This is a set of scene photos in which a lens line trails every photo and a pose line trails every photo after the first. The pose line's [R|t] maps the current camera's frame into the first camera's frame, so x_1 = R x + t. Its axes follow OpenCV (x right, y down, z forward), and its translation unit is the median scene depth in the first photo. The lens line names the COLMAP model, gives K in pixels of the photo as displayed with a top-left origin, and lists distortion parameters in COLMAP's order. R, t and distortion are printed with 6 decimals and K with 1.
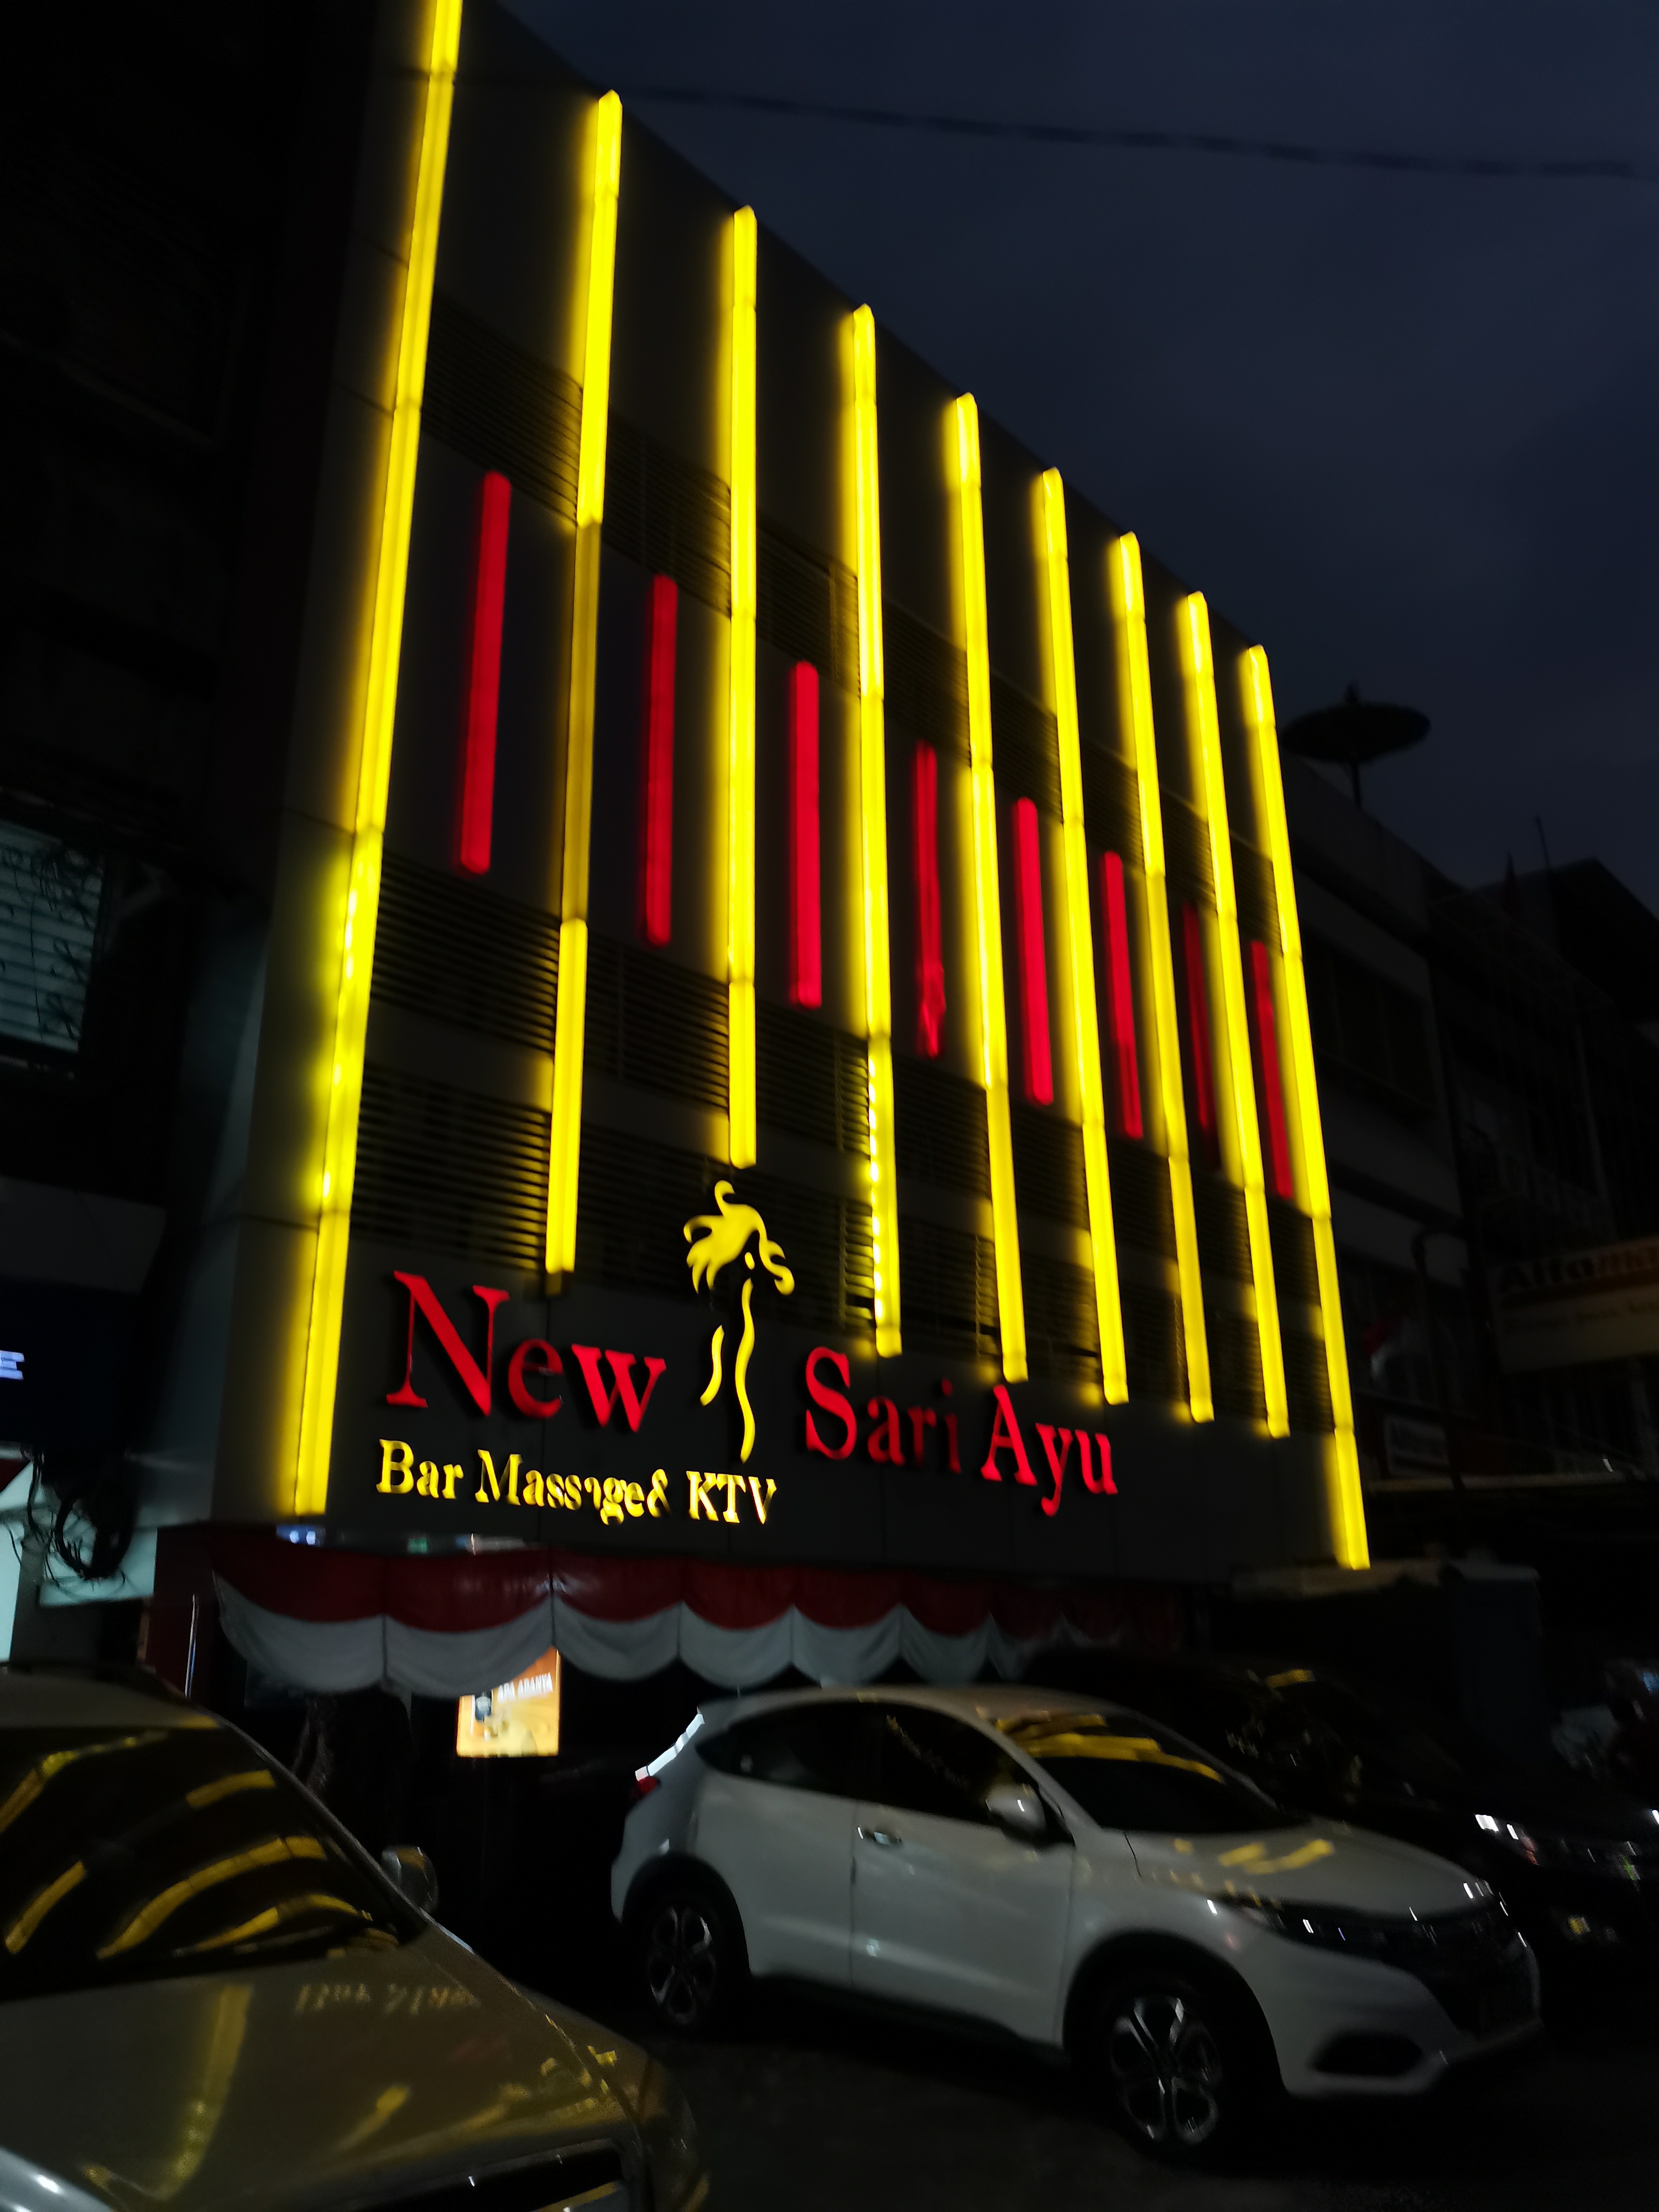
lens RADIAL K [[1659.4, 0, 829.5], [0, 1659.4, 1106.0], [0, 0, 1]] dist [0.012364, 0.002171]
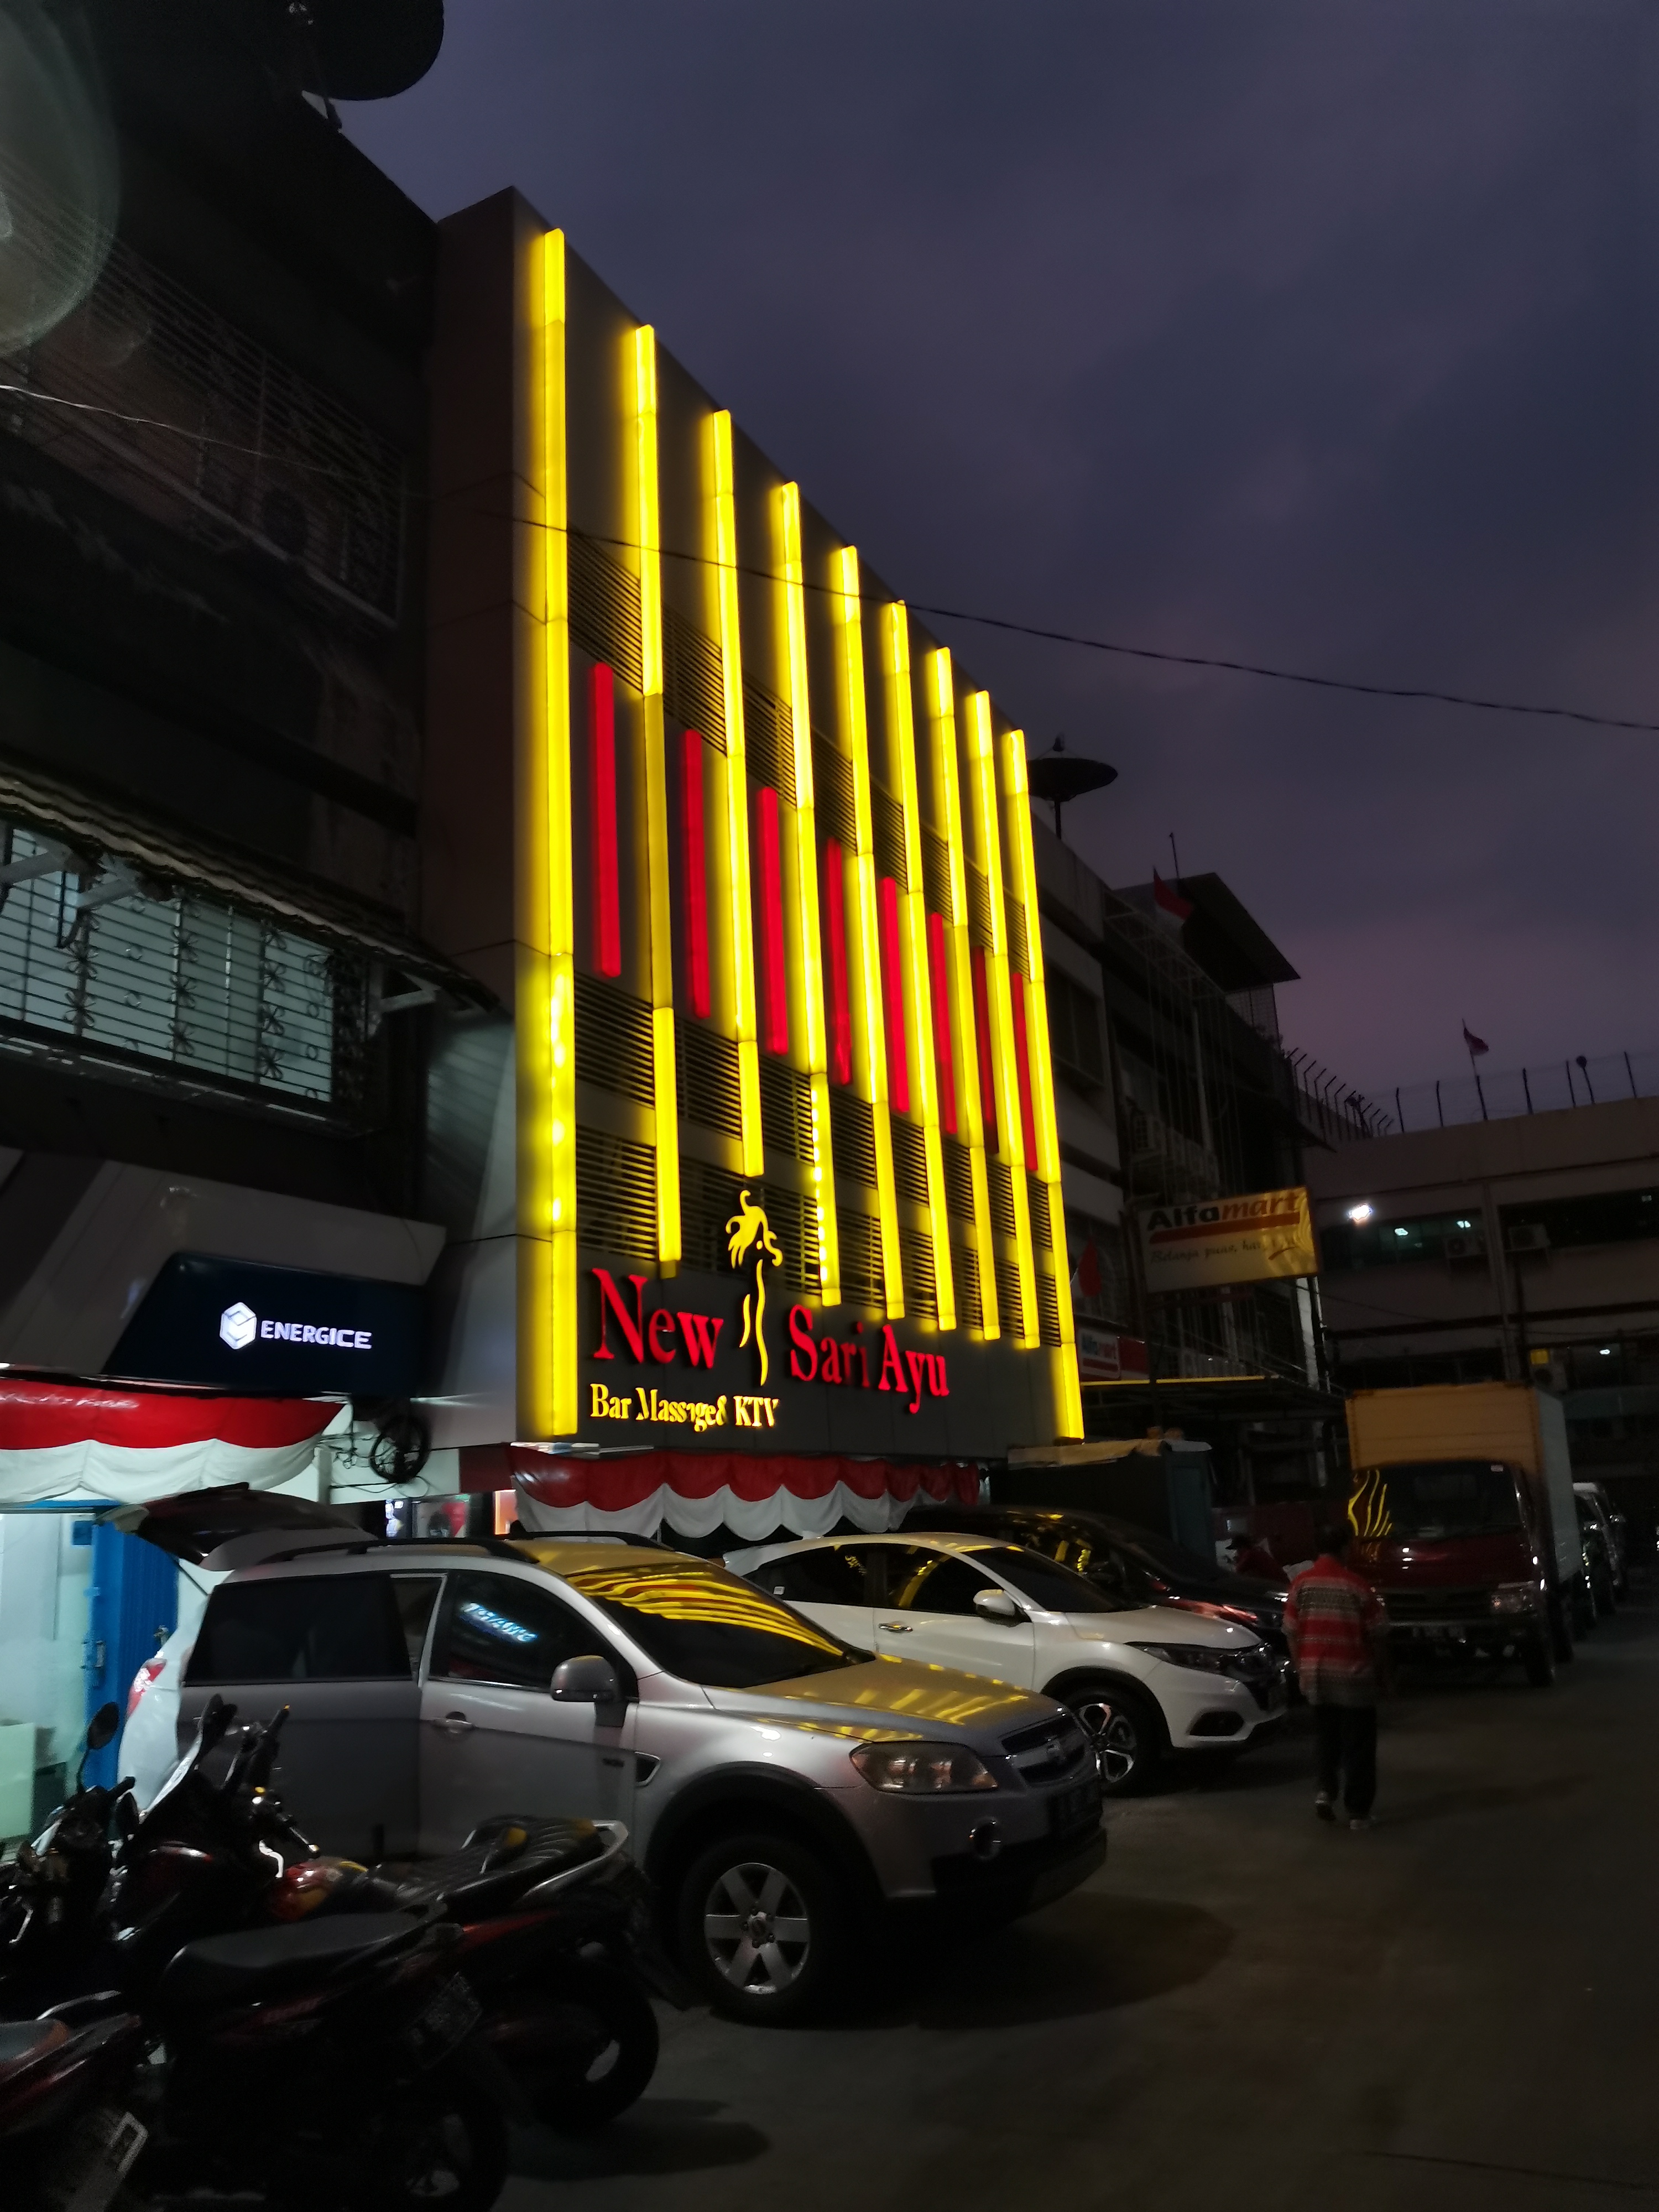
lens RADIAL K [[1677.3, 0, 829.5], [0, 1677.3, 1106.0], [0, 0, 1]] dist [0.082268, 0.000376]
pose [[0.963766, 0.026452, 0.265436, -0.376342], [-0.046353, 0.996540, 0.068991, -0.127227], [-0.262692, -0.078795, 0.961657, -0.385882]]
